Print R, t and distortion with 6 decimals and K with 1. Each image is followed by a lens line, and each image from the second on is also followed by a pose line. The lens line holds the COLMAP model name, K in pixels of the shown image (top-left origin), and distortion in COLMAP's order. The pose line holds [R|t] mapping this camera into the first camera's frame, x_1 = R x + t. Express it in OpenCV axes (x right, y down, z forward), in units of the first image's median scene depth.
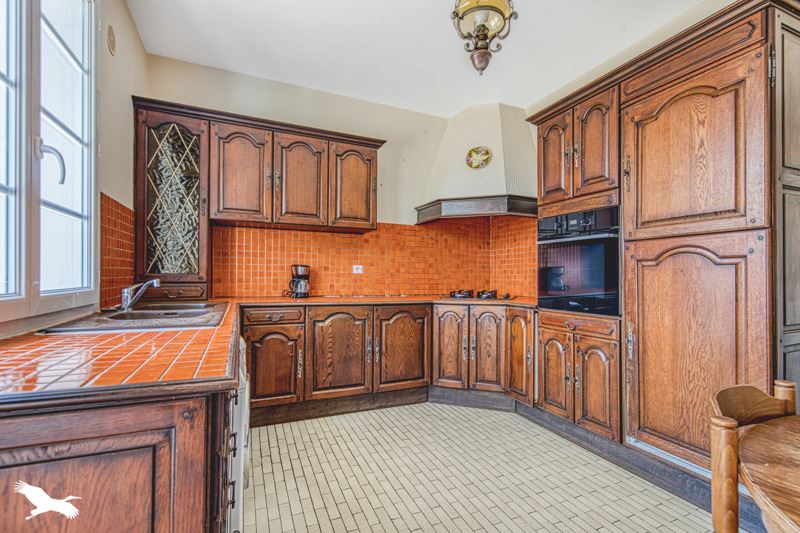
lens RADIAL K [[369.1, 0, 411.2], [0, 369.1, 276.8], [0, 0, 1]] dist [-0.000302, -0.000170]
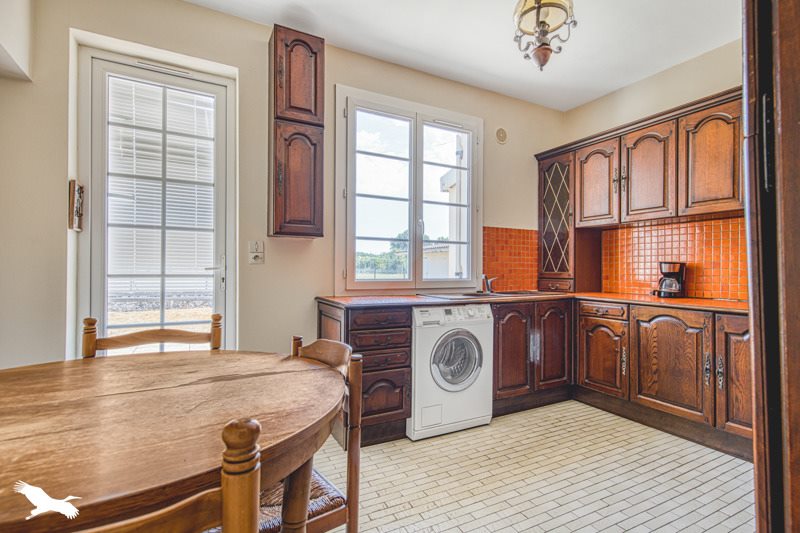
lens RADIAL K [[385.6, 0, 401.7], [0, 385.6, 266.4], [0, 0, 1]] dist [0.002821, 0.000273]
pose [[0.056696, -0.018400, -0.998222, 0.714950], [-0.009271, 0.999777, -0.018955, 0.004008], [0.998348, 0.010330, 0.056512, 0.331478]]
